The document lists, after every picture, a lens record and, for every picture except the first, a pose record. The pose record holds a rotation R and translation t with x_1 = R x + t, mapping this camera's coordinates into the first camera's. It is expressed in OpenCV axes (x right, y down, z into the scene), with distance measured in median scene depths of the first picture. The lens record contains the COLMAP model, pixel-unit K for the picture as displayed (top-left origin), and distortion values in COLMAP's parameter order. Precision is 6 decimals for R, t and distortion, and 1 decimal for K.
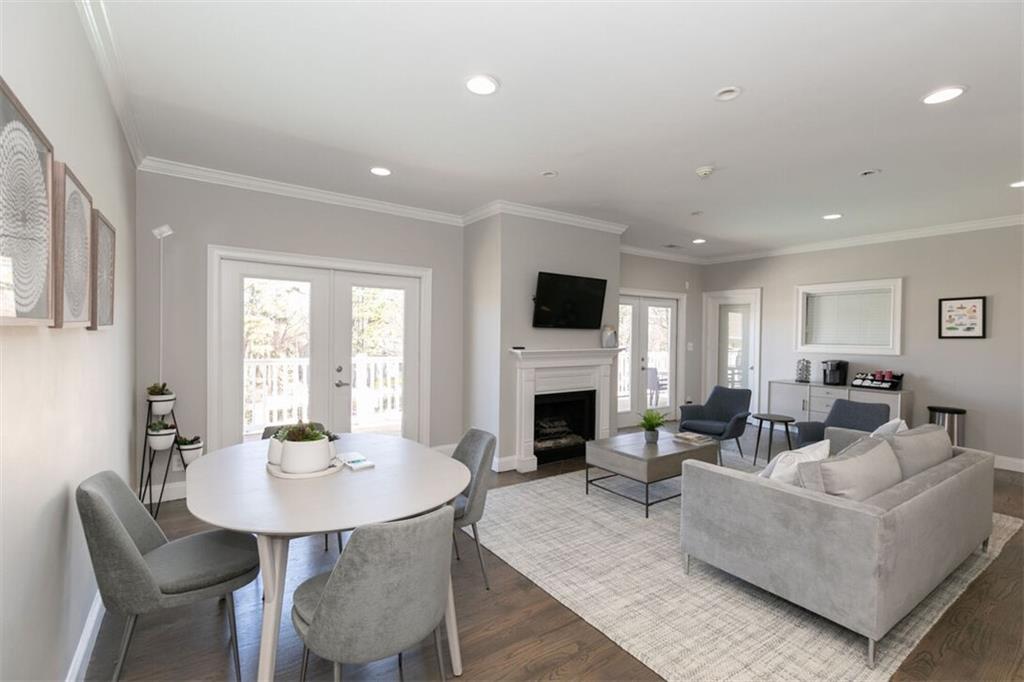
lens RADIAL K [[466.3, 0, 512.0], [0, 466.3, 341.0], [0, 0, 1]] dist [-0.000584, -0.000660]
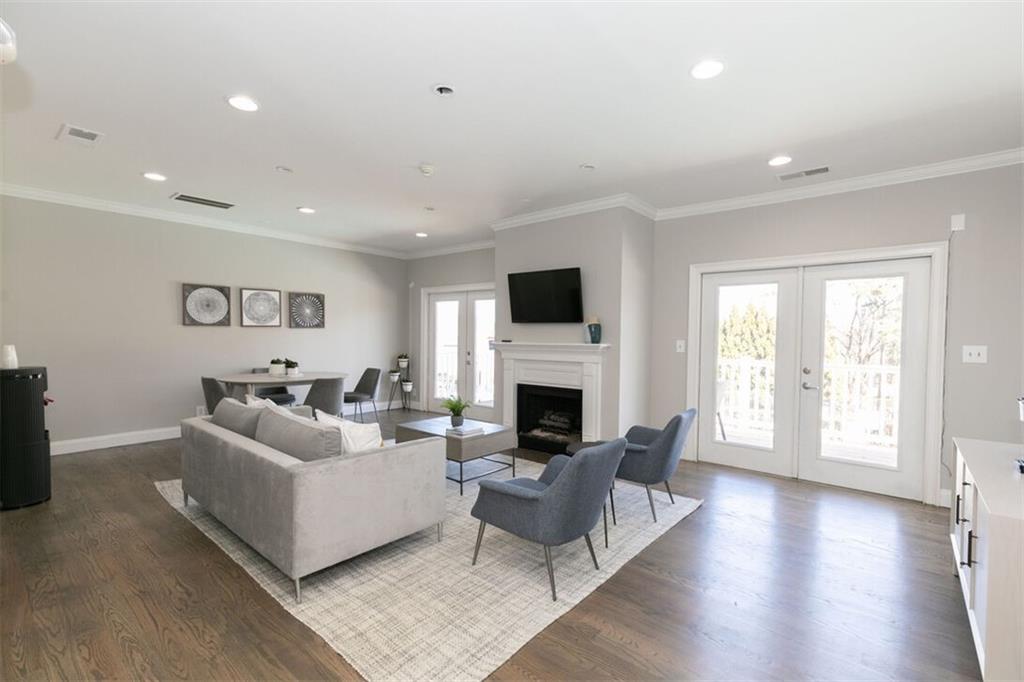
lens RADIAL K [[471.9, 0, 512.0], [0, 471.9, 341.0], [0, 0, 1]] dist [0.002566, -0.000084]
pose [[0.239374, 0.005437, -0.970912, 1.132175], [-0.019276, 0.999814, 0.000847, 0.012546], [0.970736, 0.018512, 0.239434, 0.703243]]
